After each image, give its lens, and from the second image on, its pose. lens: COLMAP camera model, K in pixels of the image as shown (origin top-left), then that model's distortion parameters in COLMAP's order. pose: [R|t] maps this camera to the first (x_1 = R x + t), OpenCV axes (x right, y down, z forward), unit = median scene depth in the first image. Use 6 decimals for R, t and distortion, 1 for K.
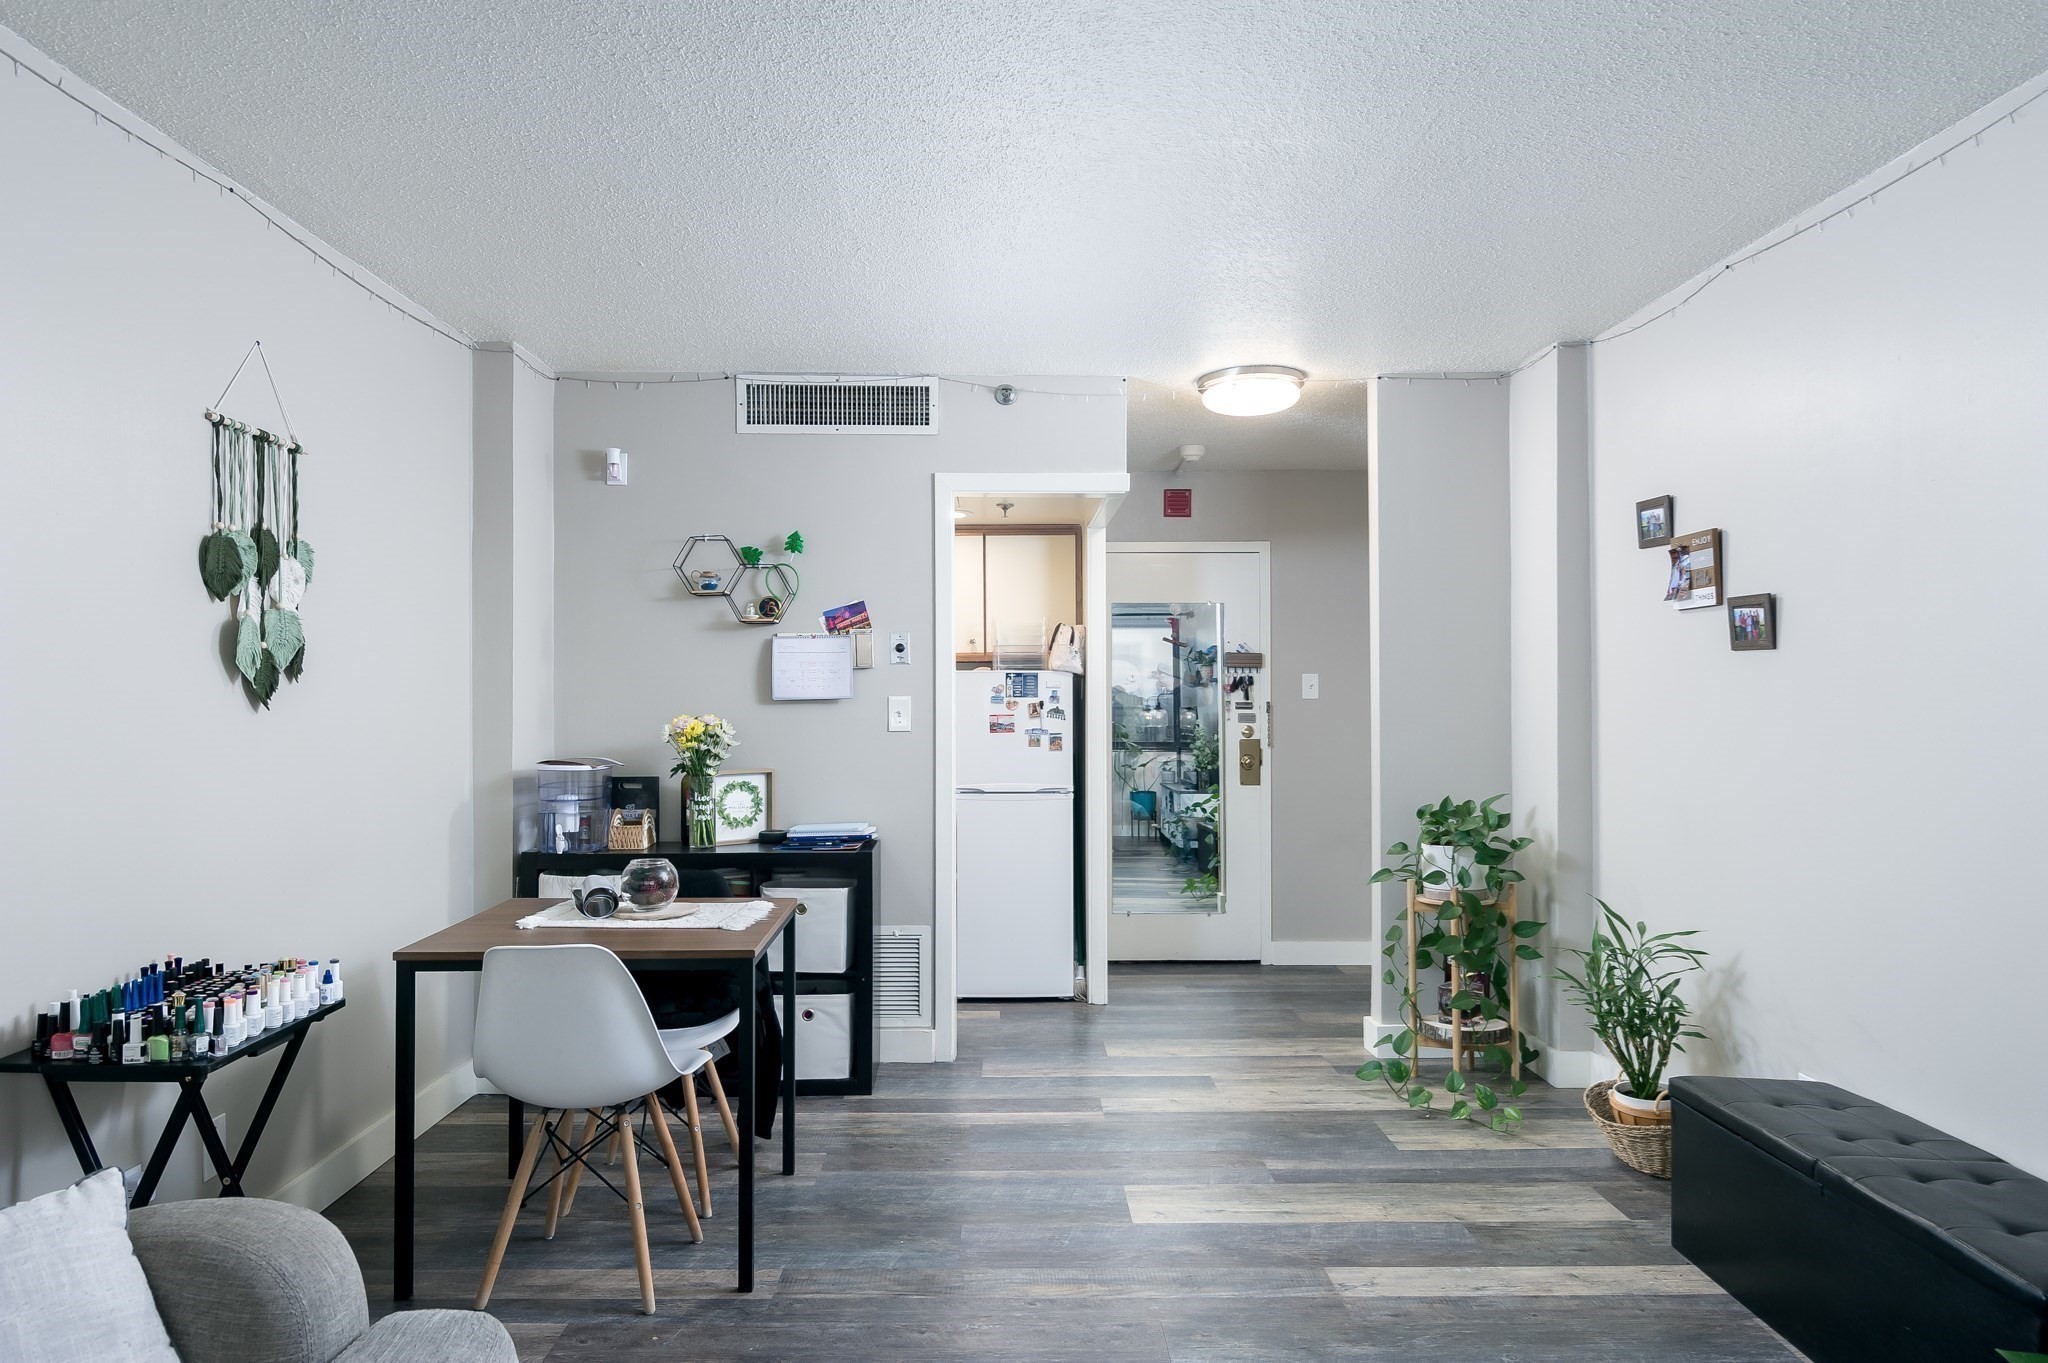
lens RADIAL K [[1413.8, 0, 1022.6], [0, 1413.8, 686.0], [0, 0, 1]] dist [0.000017, 0.000000]
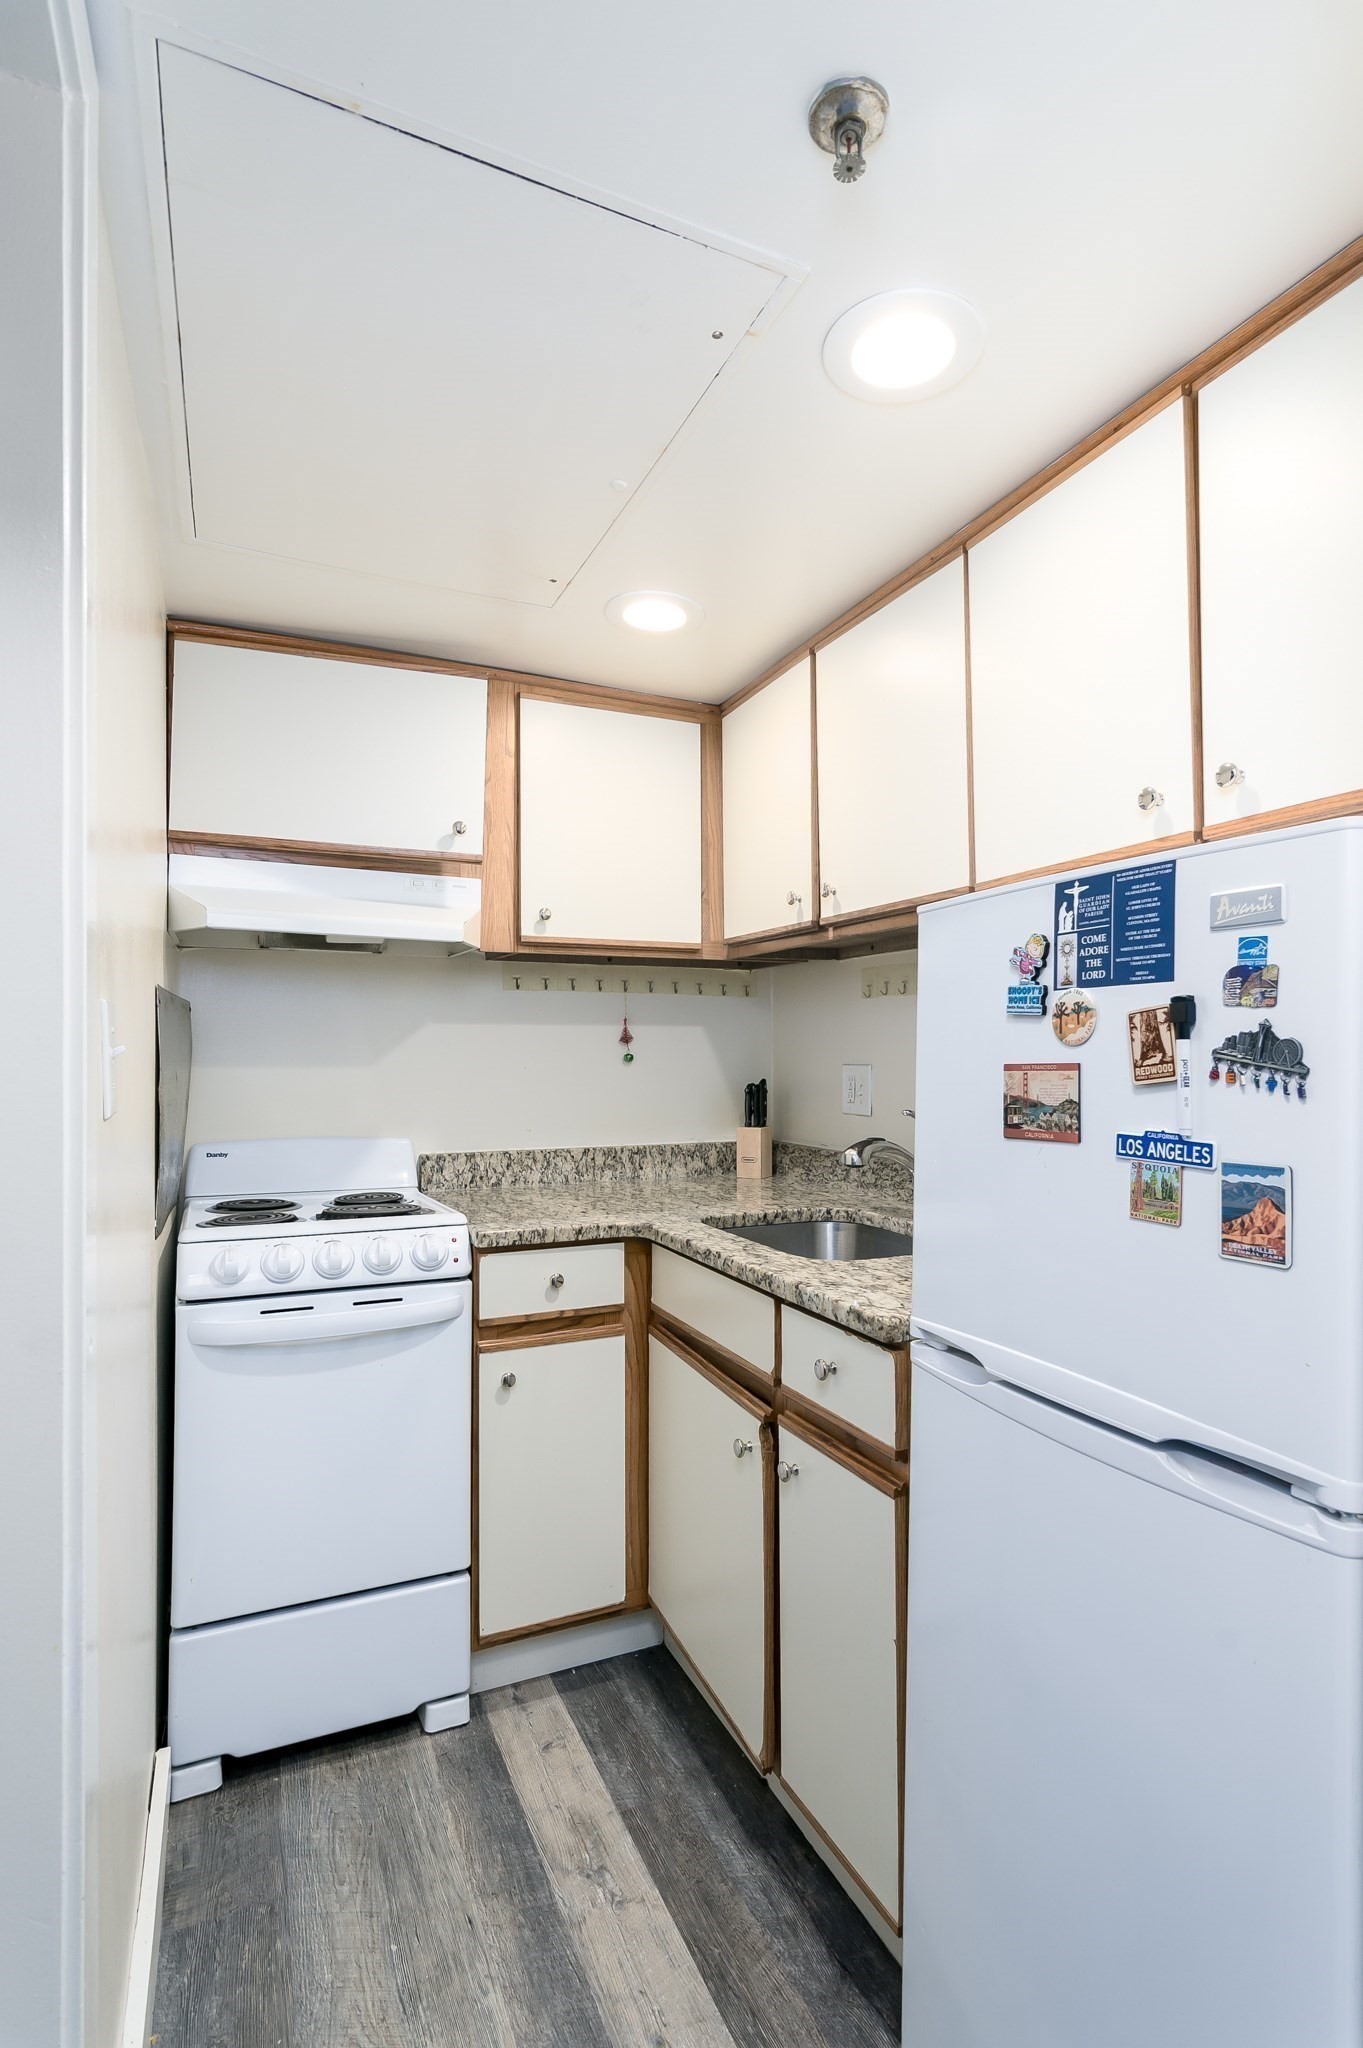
lens RADIAL K [[1006.0, 0, 682.6], [0, 1006.0, 1034.2], [0, 0, 1]] dist [-0.000126, -0.000007]
pose [[0.385790, -0.009609, -0.922536, 0.116505], [0.010856, 0.999924, -0.005875, 0.015758], [0.922523, -0.007748, 0.385865, 0.880405]]
